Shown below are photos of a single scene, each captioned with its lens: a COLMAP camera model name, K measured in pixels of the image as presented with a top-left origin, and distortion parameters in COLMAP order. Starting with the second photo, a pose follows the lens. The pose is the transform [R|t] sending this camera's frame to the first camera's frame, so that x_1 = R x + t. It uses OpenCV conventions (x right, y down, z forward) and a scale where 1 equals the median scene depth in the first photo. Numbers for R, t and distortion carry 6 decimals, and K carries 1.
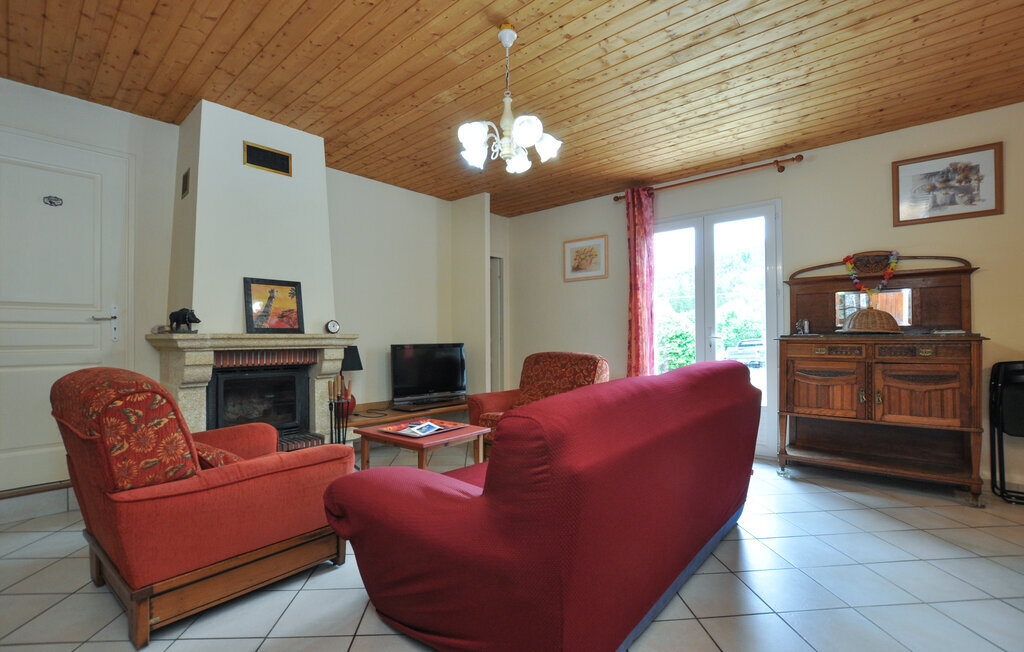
lens RADIAL K [[454.3, 0, 512.0], [0, 454.3, 326.0], [0, 0, 1]] dist [-0.021637, 0.000054]
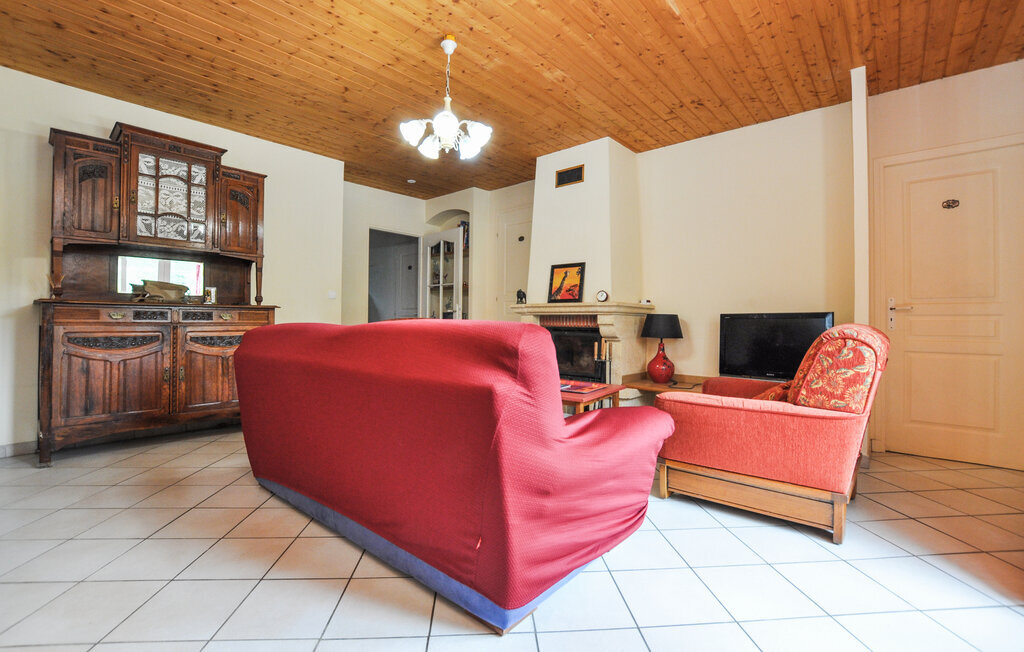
lens RADIAL K [[462.3, 0, 516.6], [0, 462.3, 315.8], [0, 0, 1]] dist [-0.023923, 0.000206]
pose [[0.007951, -0.010363, -0.999915, 0.855437], [0.014047, 0.999849, -0.010251, 0.066377], [0.999870, -0.013965, 0.008096, 0.820243]]
